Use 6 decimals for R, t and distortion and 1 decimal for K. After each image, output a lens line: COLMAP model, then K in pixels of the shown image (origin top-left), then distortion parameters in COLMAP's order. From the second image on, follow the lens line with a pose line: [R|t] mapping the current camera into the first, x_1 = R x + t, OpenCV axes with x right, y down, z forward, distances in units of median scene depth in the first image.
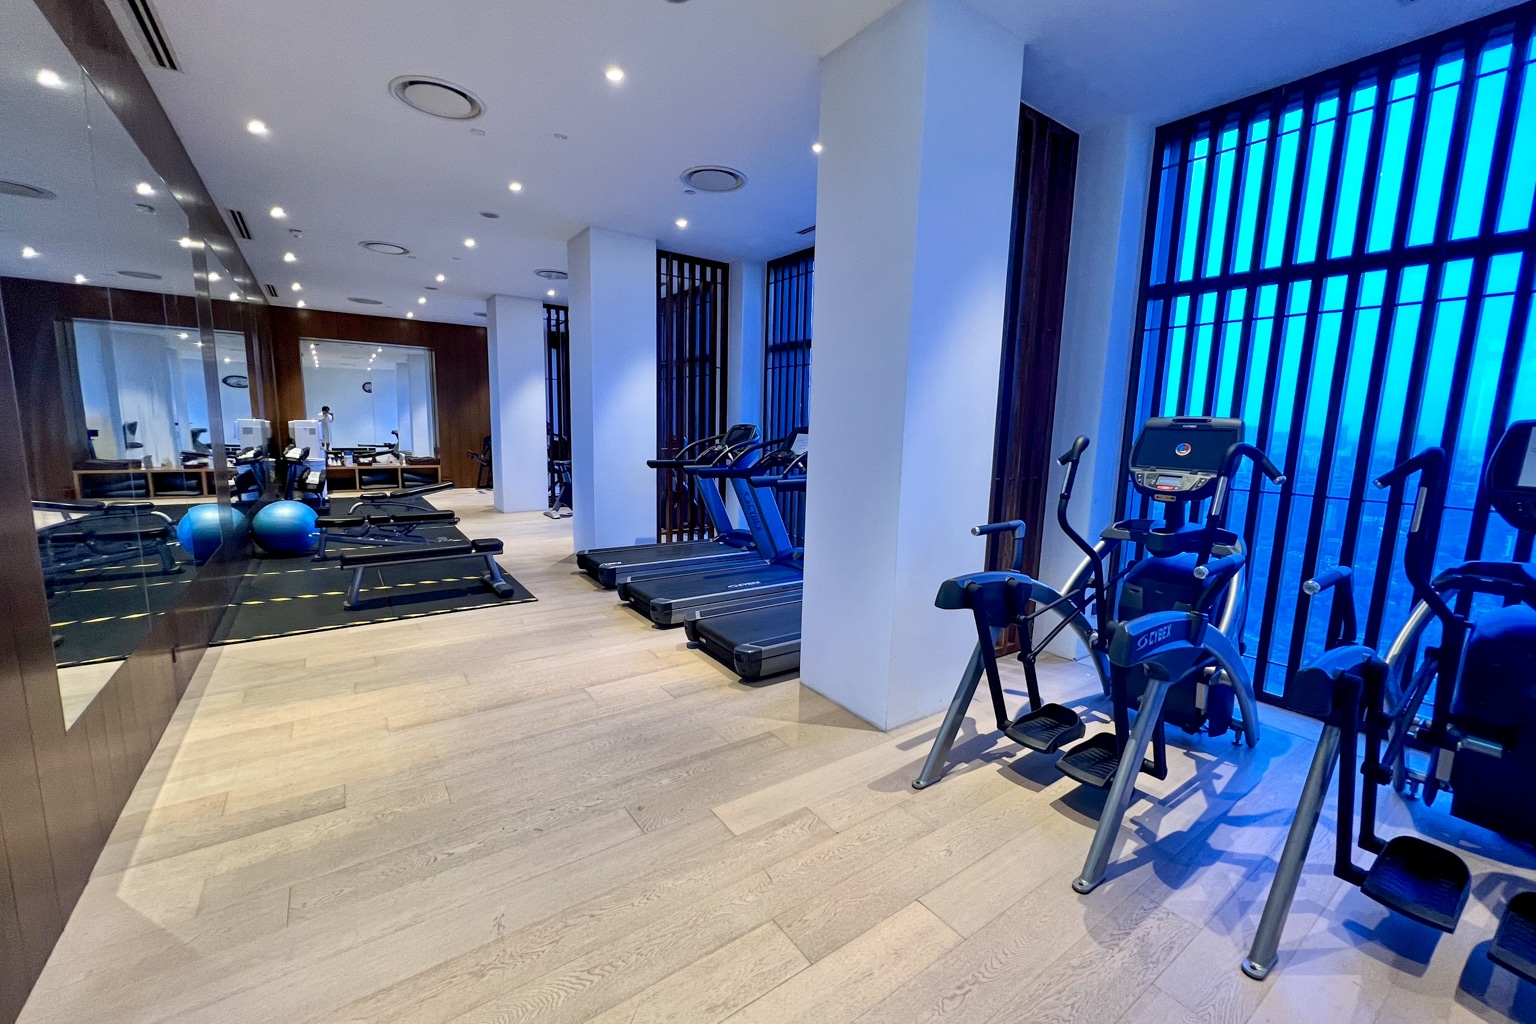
lens RADIAL K [[618.7, 0, 766.9], [0, 618.7, 507.8], [0, 0, 1]] dist [0.000127, 0.000180]
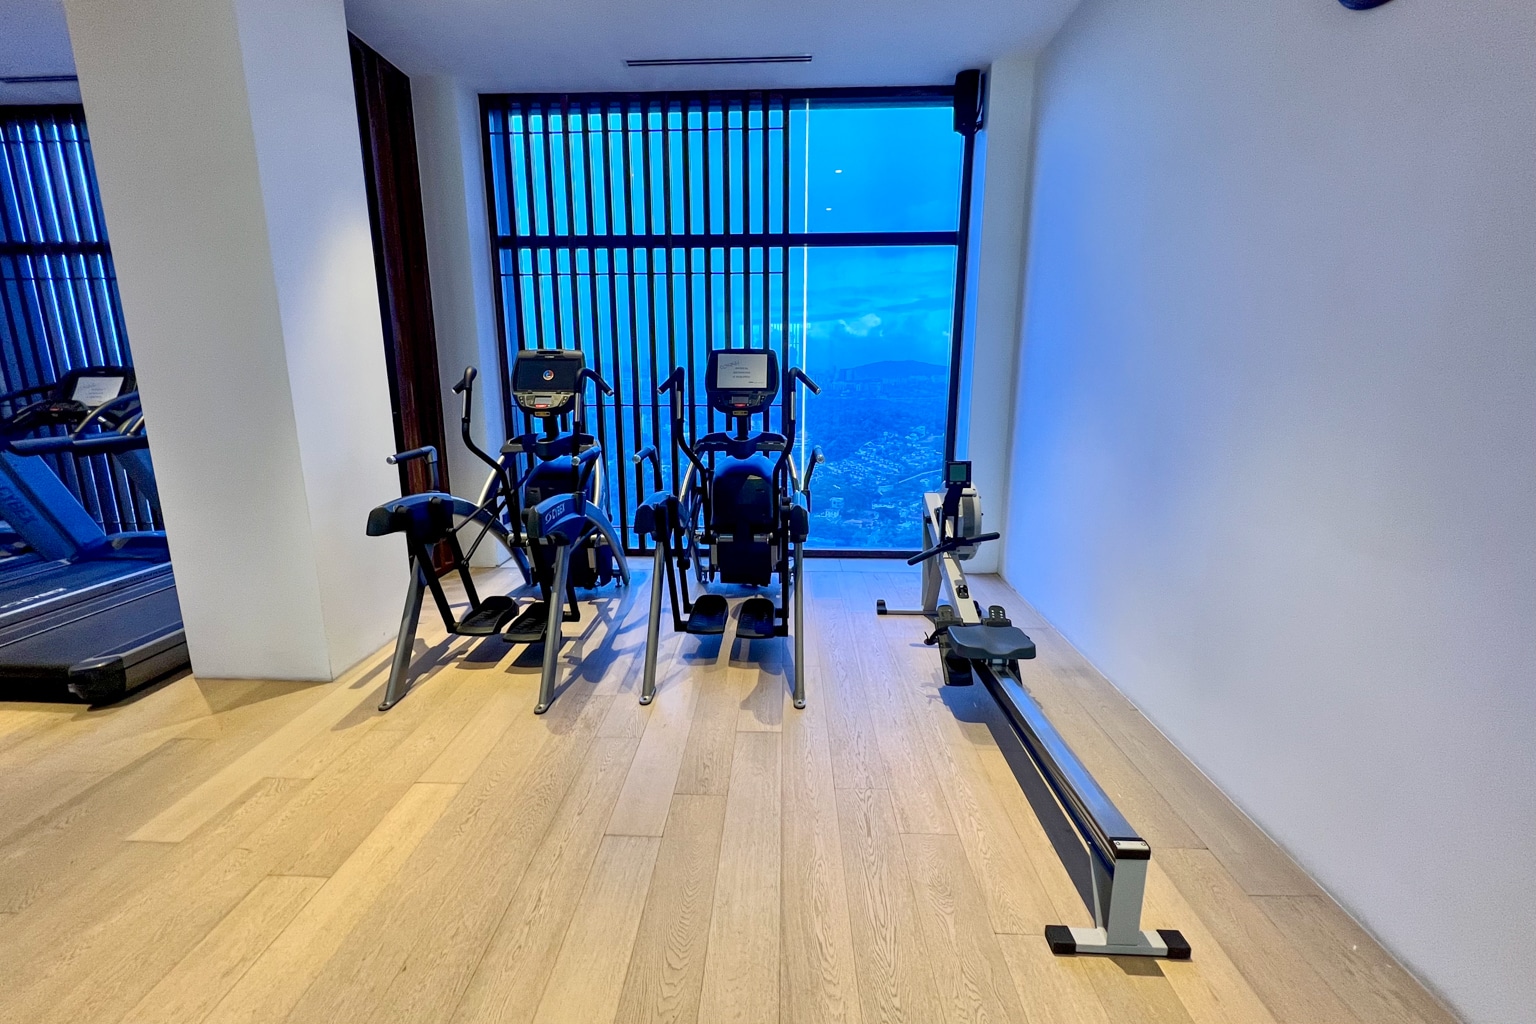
lens RADIAL K [[618.7, 0, 760.7], [0, 618.7, 500.4], [0, 0, 1]] dist [0.000127, 0.000180]
pose [[0.604952, -0.194304, 0.772191, -0.102559], [0.125329, 0.980917, 0.148640, 0.025669], [-0.786337, 0.006857, 0.617760, -0.138356]]
